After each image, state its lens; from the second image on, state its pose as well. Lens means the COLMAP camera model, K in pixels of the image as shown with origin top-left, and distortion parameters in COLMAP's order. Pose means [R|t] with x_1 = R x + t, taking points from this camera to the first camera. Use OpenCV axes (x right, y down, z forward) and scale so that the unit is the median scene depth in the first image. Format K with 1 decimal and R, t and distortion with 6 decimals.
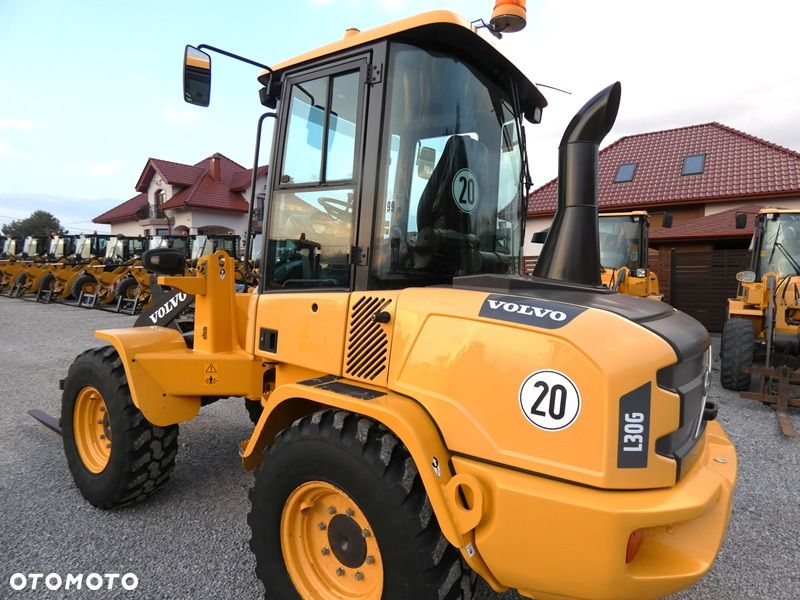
lens RADIAL K [[479.2, 0, 402.2], [0, 479.2, 300.9], [0, 0, 1]] dist [-0.000773, 0.000896]
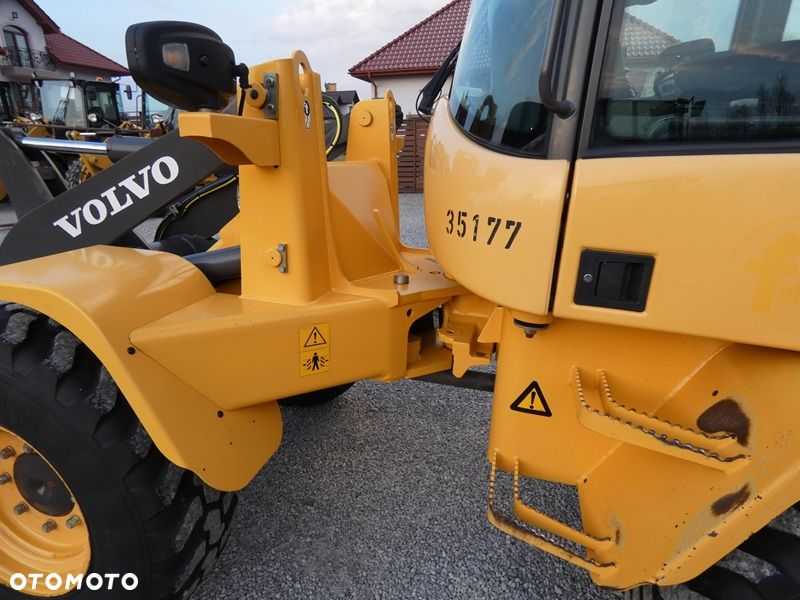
lens RADIAL K [[479.2, 0, 402.2], [0, 479.2, 300.9], [0, 0, 1]] dist [-0.000773, 0.000896]
pose [[0.933320, -0.114536, 0.340287, -0.440130], [0.022462, 0.964524, 0.263038, -0.006515], [-0.358342, -0.237856, 0.902782, 0.538322]]
